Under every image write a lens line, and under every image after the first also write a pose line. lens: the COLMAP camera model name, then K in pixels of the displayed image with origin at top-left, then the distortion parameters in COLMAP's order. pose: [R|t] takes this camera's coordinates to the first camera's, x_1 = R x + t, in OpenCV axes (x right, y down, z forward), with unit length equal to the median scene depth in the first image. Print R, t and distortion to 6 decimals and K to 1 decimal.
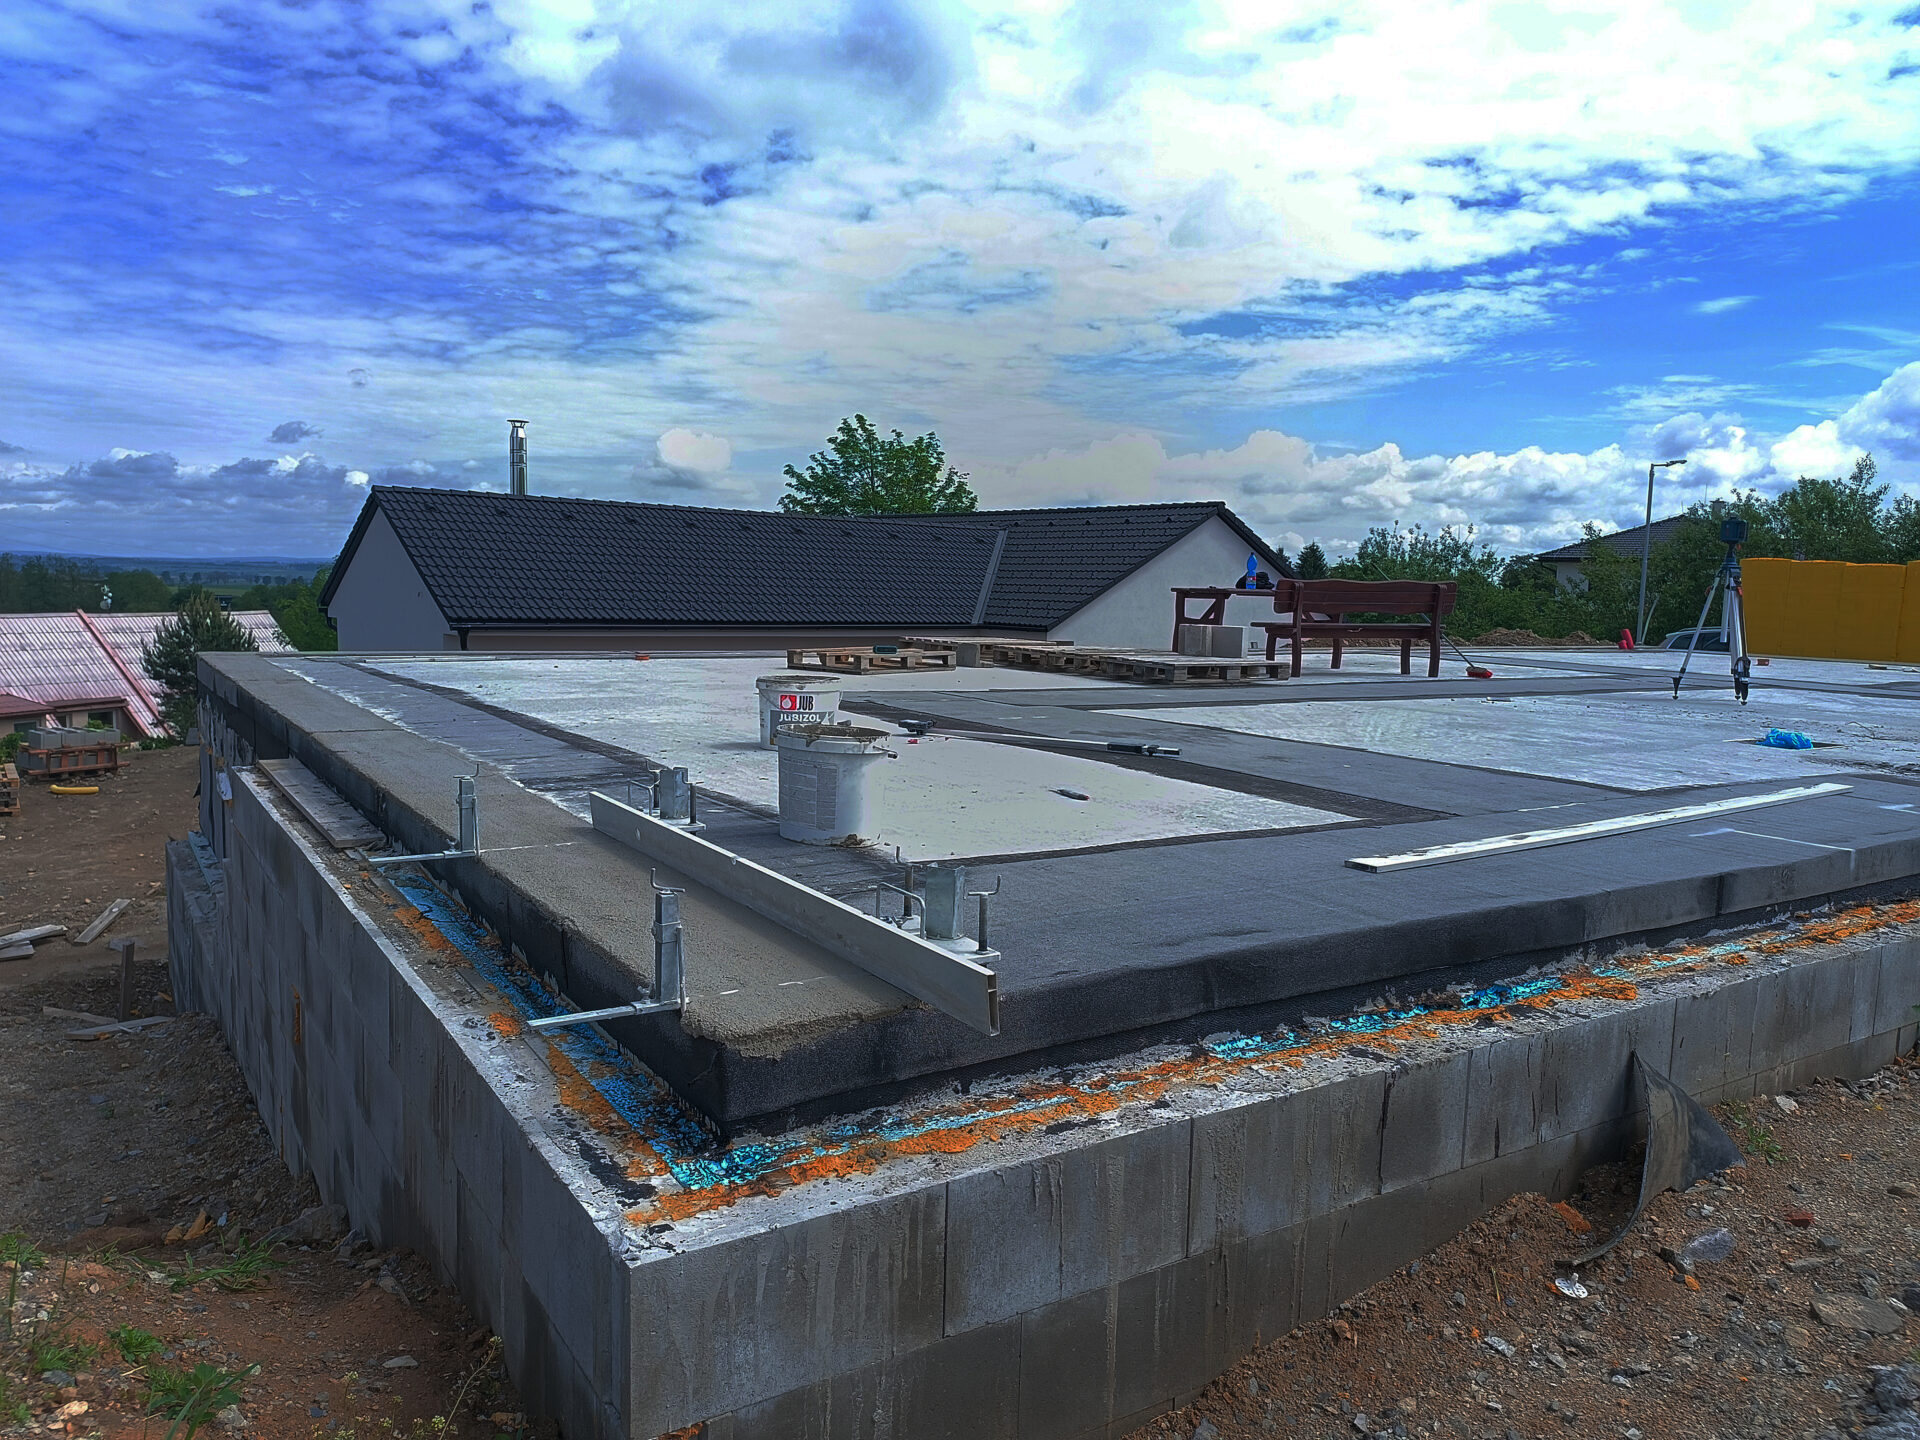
lens RADIAL K [[1342.2, 0, 947.6], [0, 1342.2, 749.7], [0, 0, 1]] dist [0.070049, -0.091144]
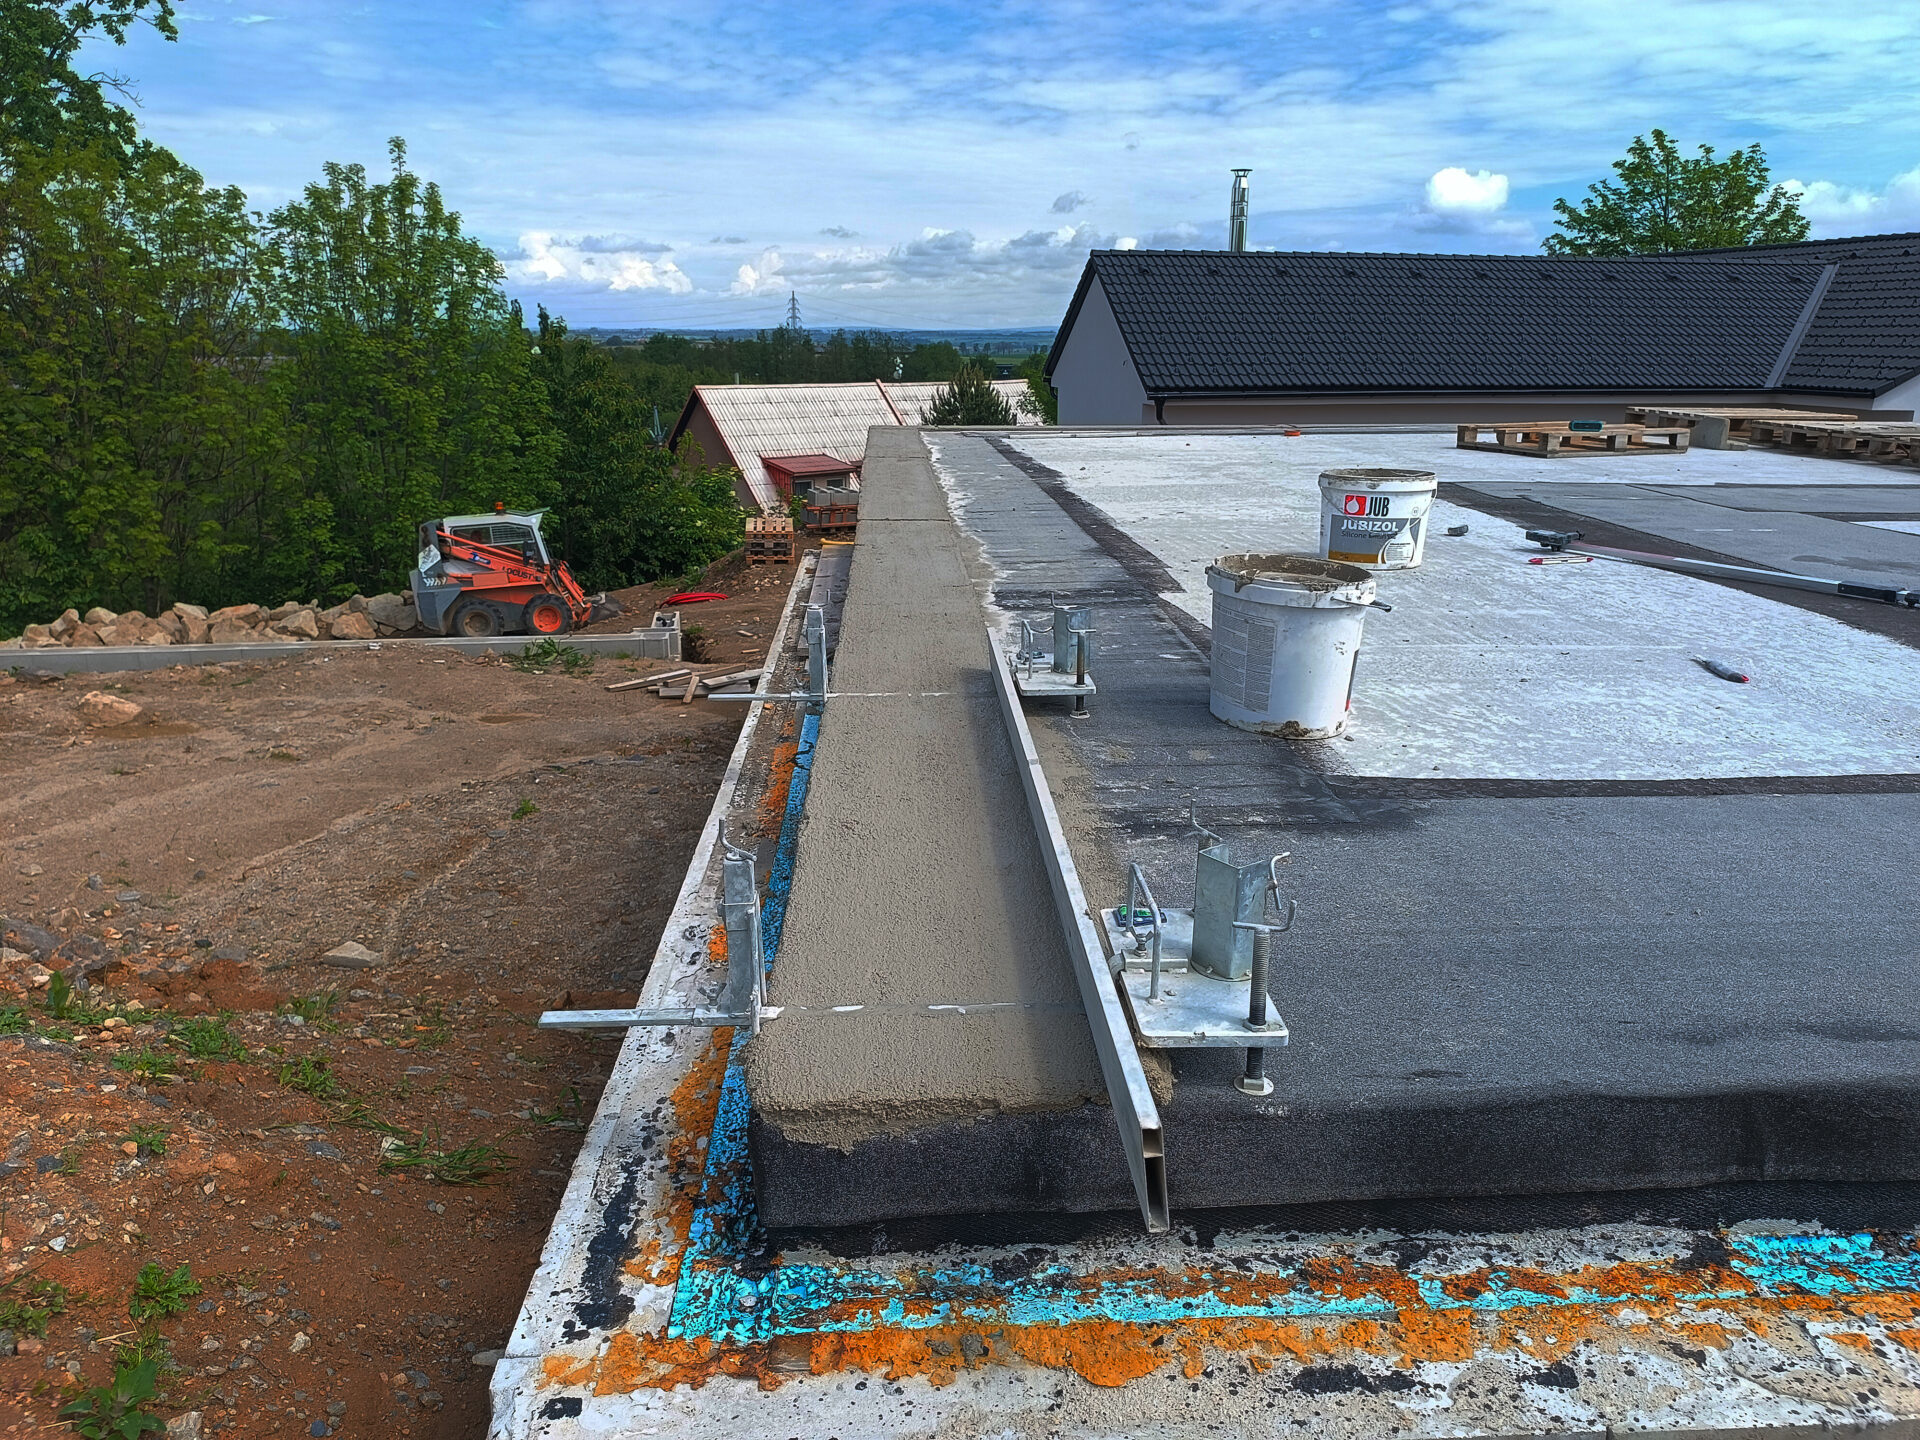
lens RADIAL K [[1372.1, 0, 960.0], [0, 1372.1, 720.0], [0, 0, 1]] dist [0.001313, -0.008933]
pose [[0.869599, 0.110066, -0.481335, 0.039463], [-0.039668, 0.987260, 0.154090, -0.013041], [0.492163, -0.114903, 0.862886, 0.098083]]
